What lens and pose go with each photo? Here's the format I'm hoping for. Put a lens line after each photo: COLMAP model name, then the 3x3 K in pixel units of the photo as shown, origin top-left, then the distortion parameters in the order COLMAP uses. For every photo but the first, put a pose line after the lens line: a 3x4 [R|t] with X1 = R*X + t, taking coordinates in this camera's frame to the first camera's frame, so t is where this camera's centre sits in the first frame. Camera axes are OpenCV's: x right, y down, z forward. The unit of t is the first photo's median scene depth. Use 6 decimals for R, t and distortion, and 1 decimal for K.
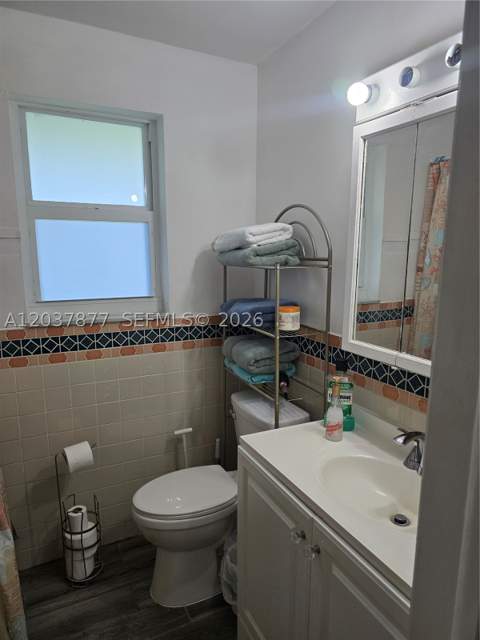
lens RADIAL K [[431.6, 0, 243.7], [0, 431.6, 325.3], [0, 0, 1]] dist [0.041132, -0.037044]
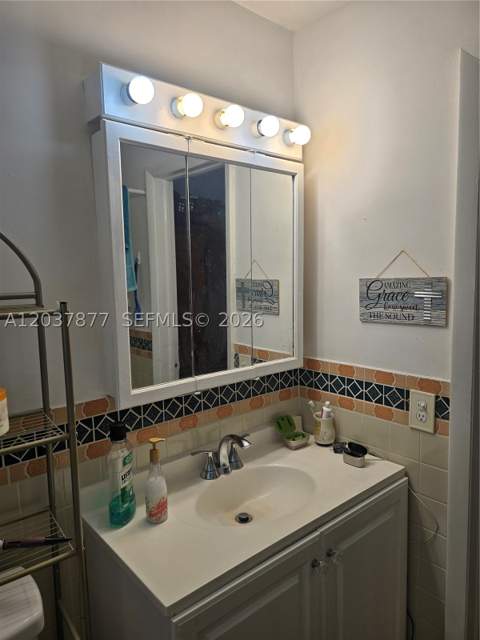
lens RADIAL K [[431.6, 0, 240.5], [0, 431.6, 322.2], [0, 0, 1]] dist [0.041132, -0.037044]
pose [[-0.219397, -0.119334, 0.968310, -0.511551], [0.190127, 0.968234, 0.162403, -0.168832], [-0.956931, 0.219732, -0.189739, 0.880788]]
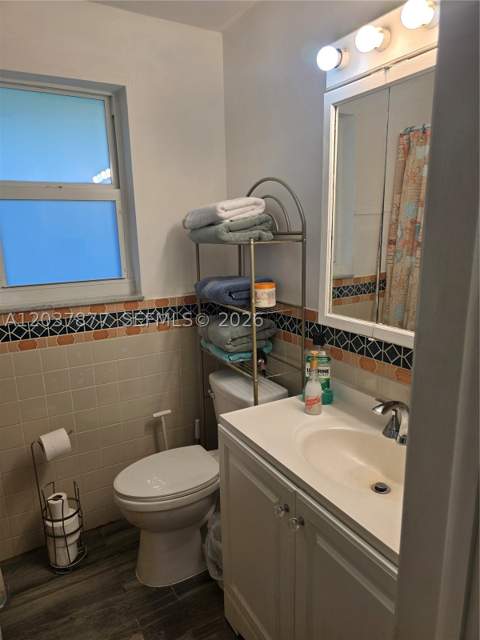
lens RADIAL K [[431.6, 0, 241.5], [0, 431.6, 324.5], [0, 0, 1]] dist [0.041132, -0.037044]
pose [[0.997944, -0.039046, 0.050826, -0.000664], [0.036782, 0.998321, 0.044746, 0.005991], [-0.052487, -0.042785, 0.997705, 0.014353]]
